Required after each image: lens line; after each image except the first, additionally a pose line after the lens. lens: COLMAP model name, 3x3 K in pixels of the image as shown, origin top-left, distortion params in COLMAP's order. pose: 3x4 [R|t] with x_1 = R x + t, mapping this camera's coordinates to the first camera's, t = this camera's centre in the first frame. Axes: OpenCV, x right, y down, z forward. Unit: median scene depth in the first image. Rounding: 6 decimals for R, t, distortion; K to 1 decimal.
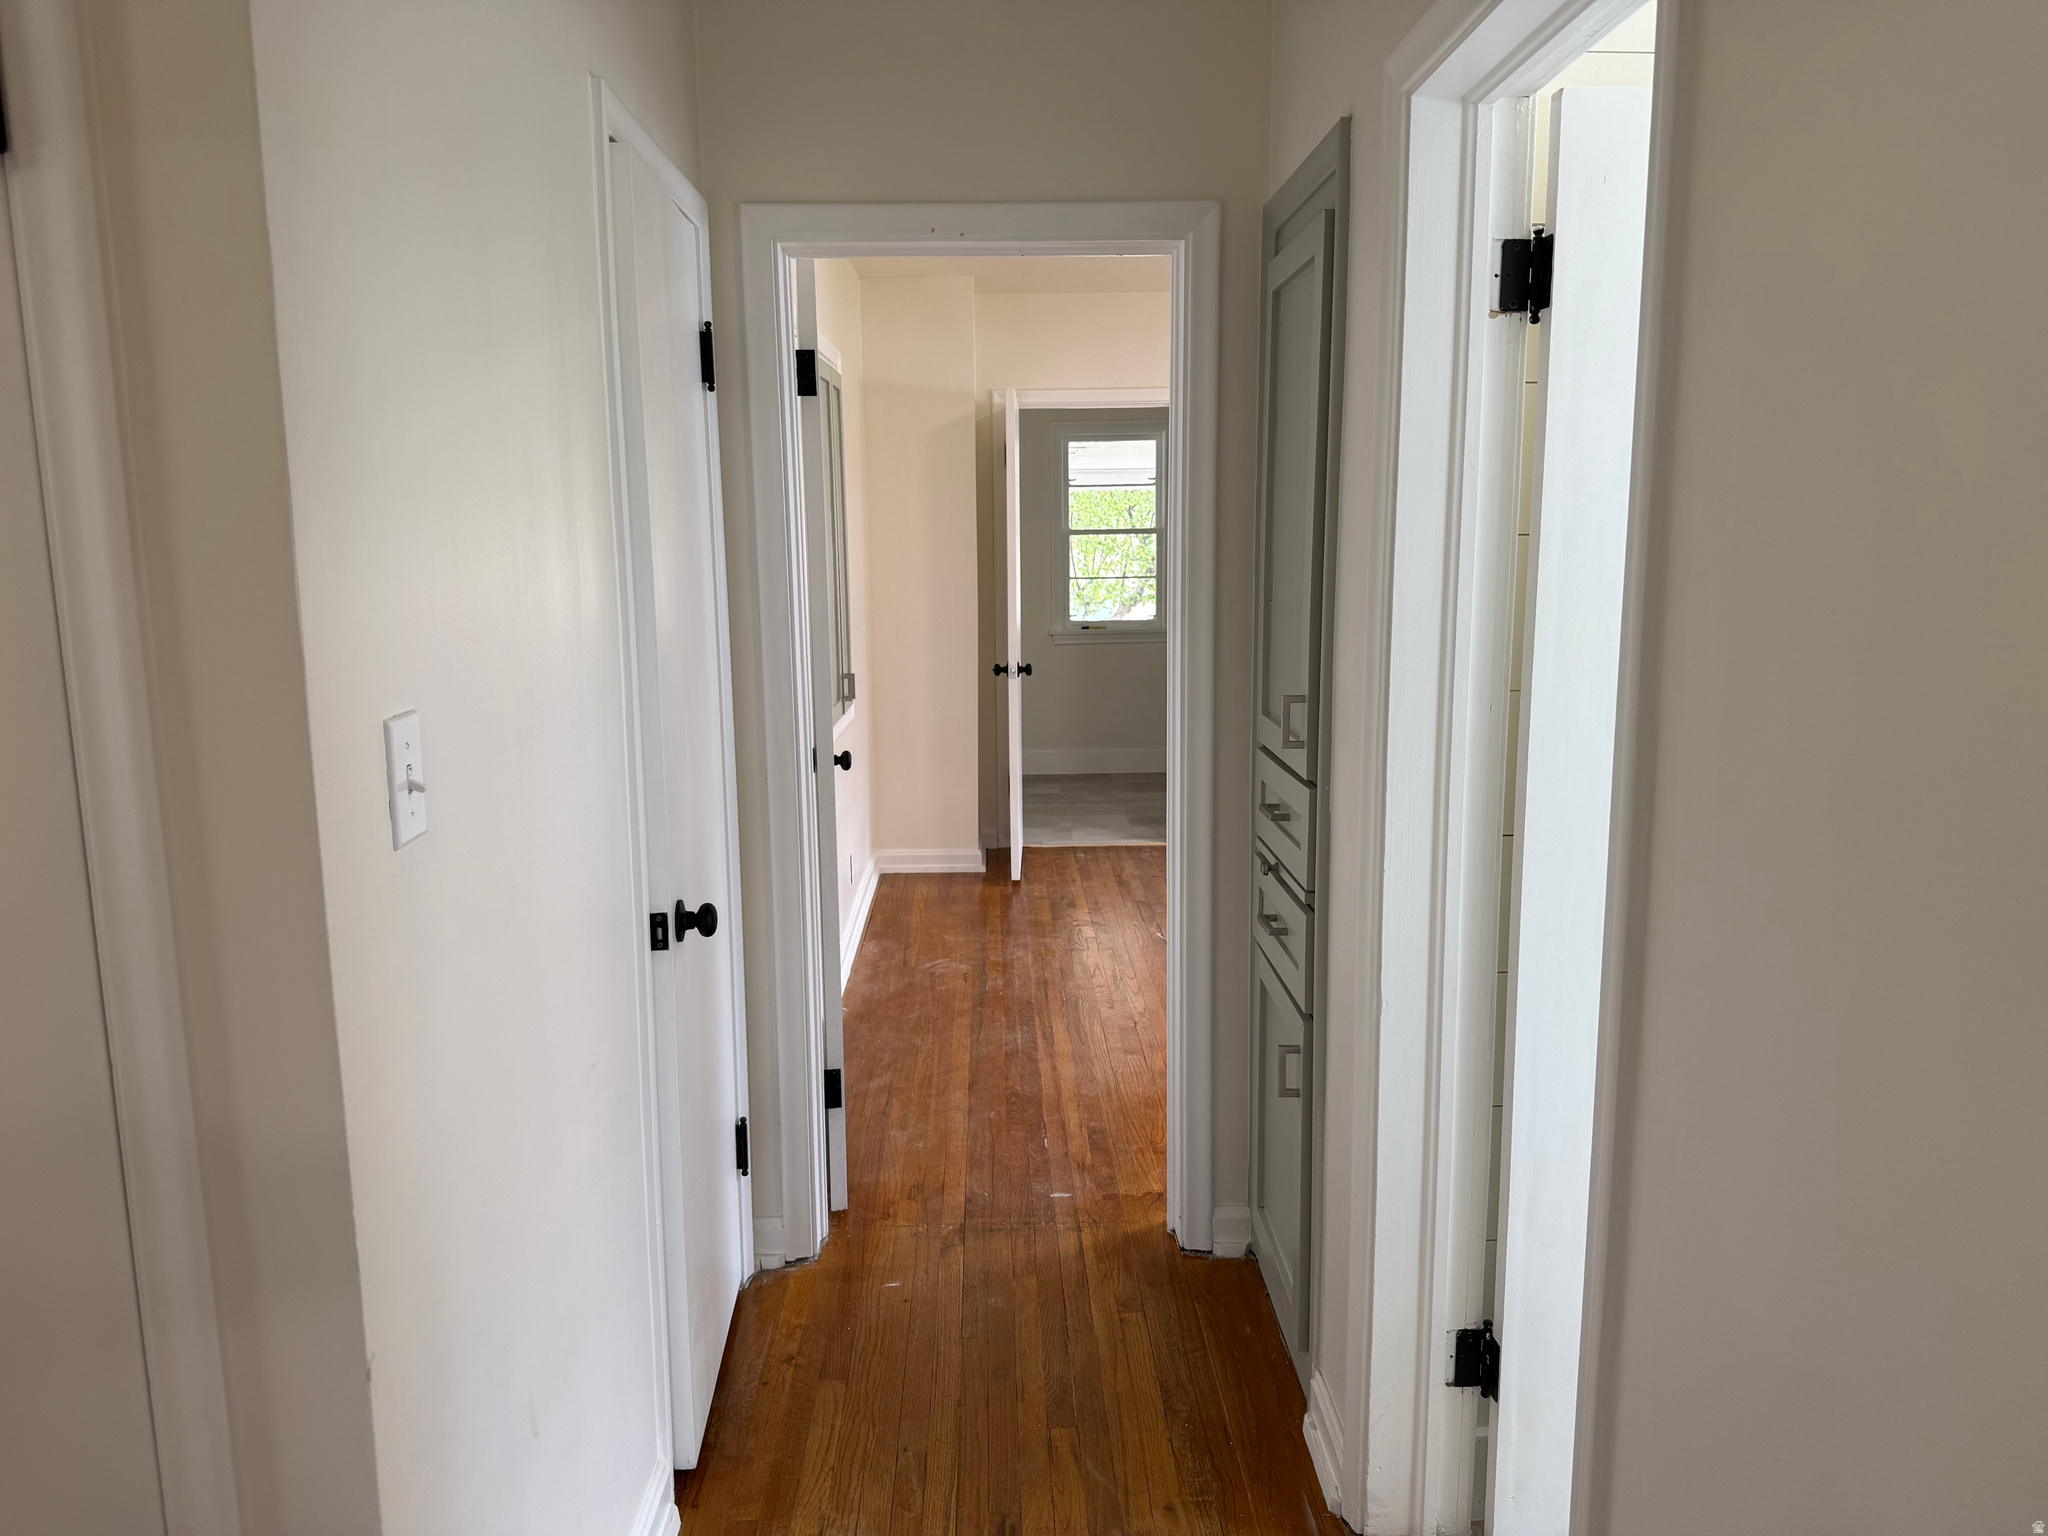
lens RADIAL K [[1457.8, 0, 1064.9], [0, 1457.8, 766.4], [0, 0, 1]] dist [0.349633, -0.000152]
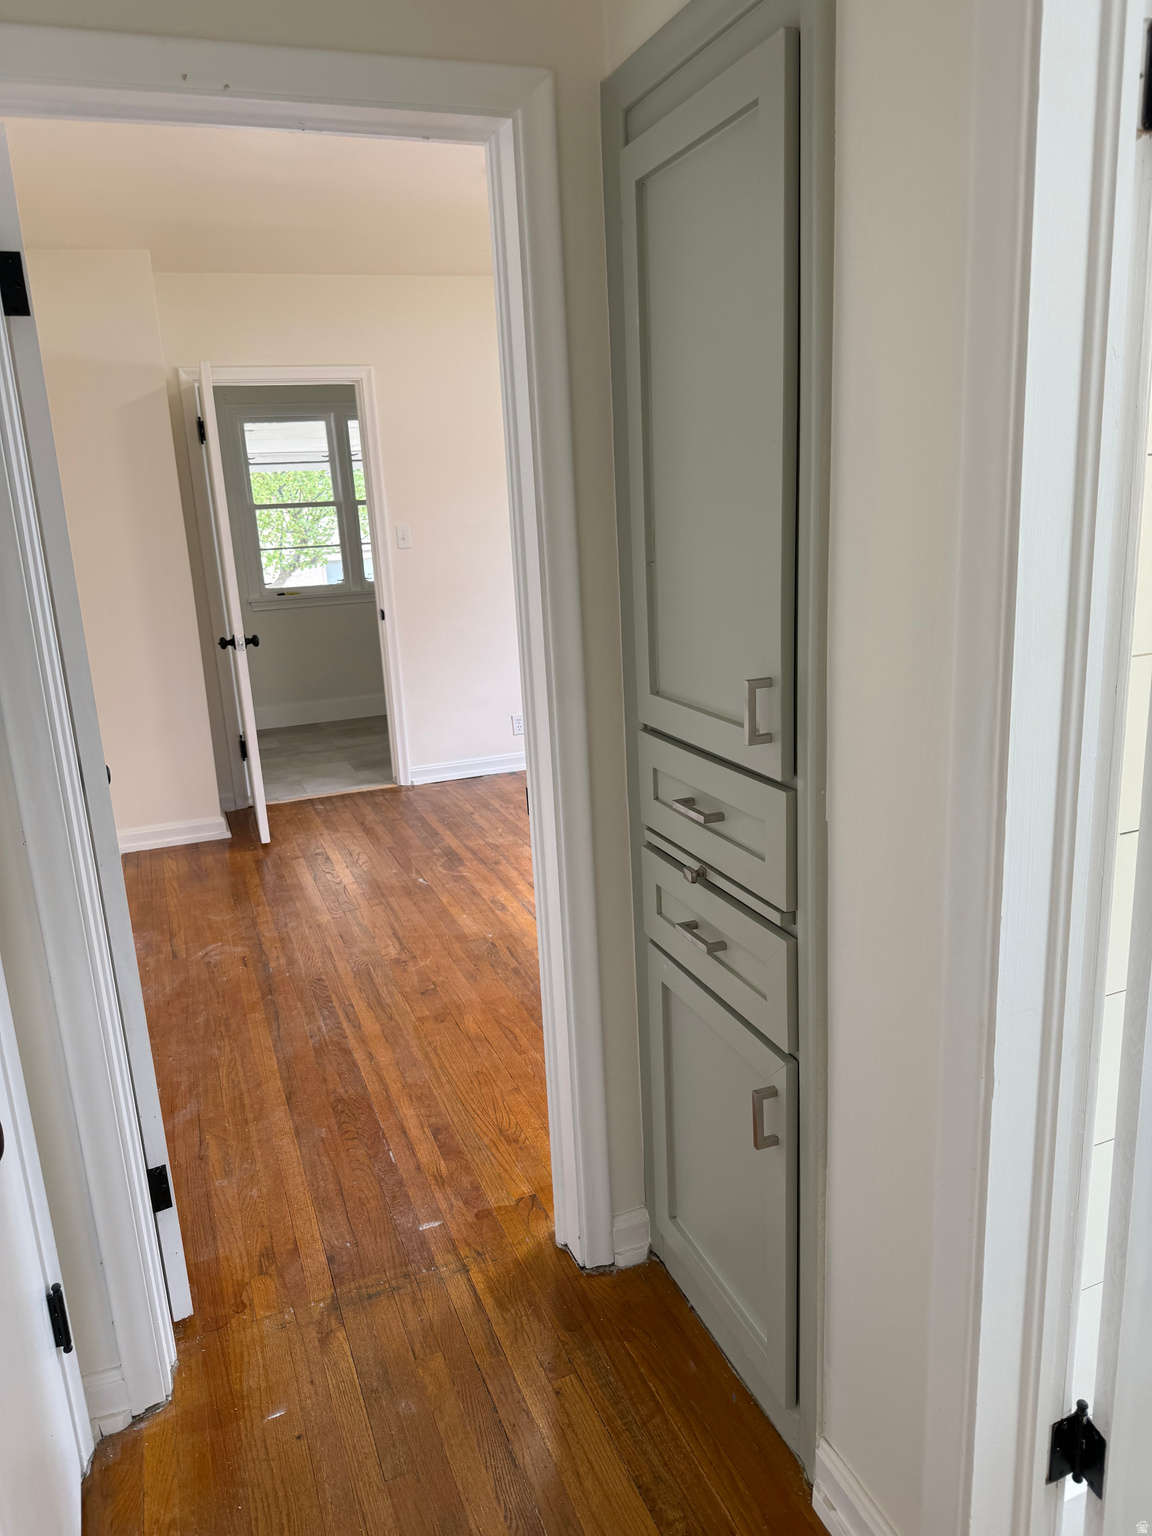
lens RADIAL K [[1089.0, 0, 574.8], [0, 1089.0, 761.9], [0, 0, 1]] dist [0.136277, -0.154937]
pose [[0.949013, -0.115516, 0.293308, -0.068742], [0.094664, 0.991928, 0.084371, -0.036417], [-0.300687, -0.052304, 0.952288, 0.271381]]
